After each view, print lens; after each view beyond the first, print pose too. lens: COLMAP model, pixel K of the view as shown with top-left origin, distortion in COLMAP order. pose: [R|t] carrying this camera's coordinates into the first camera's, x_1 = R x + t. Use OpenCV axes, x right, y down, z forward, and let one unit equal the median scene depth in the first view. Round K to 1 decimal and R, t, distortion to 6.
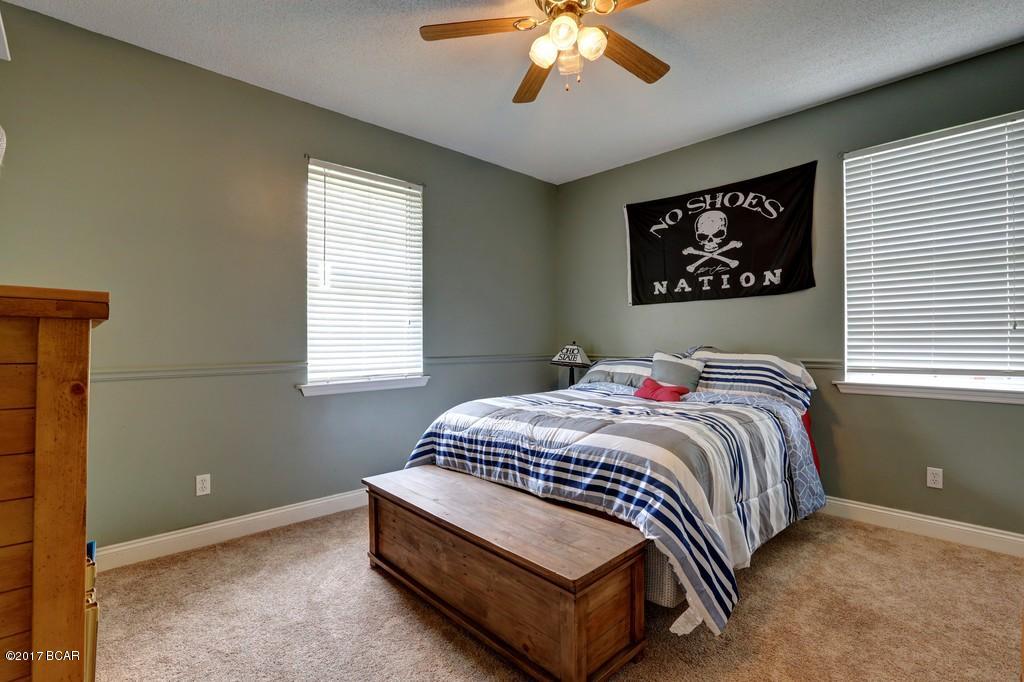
lens RADIAL K [[465.6, 0, 513.5], [0, 465.6, 342.9], [0, 0, 1]] dist [-0.036497, 0.002466]
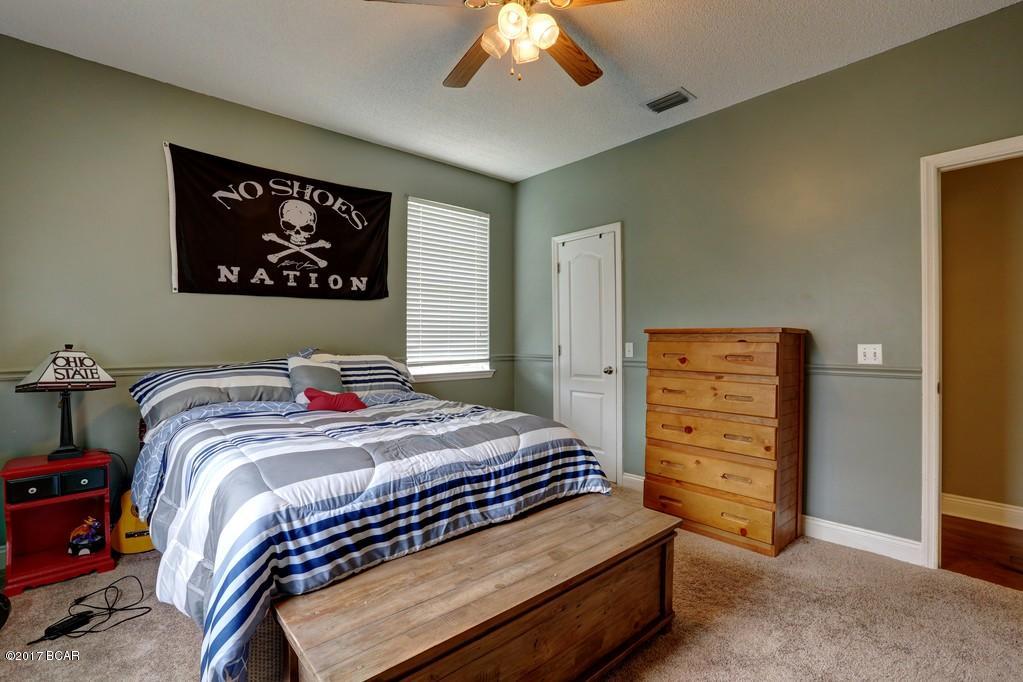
lens RADIAL K [[465.1, 0, 514.0], [0, 465.1, 341.4], [0, 0, 1]] dist [-0.036497, 0.002466]
pose [[0.041879, 0.000999, 0.999122, -0.485769], [0.007402, 0.999972, -0.001310, -0.003136], [-0.999095, 0.007451, 0.041871, 0.564499]]
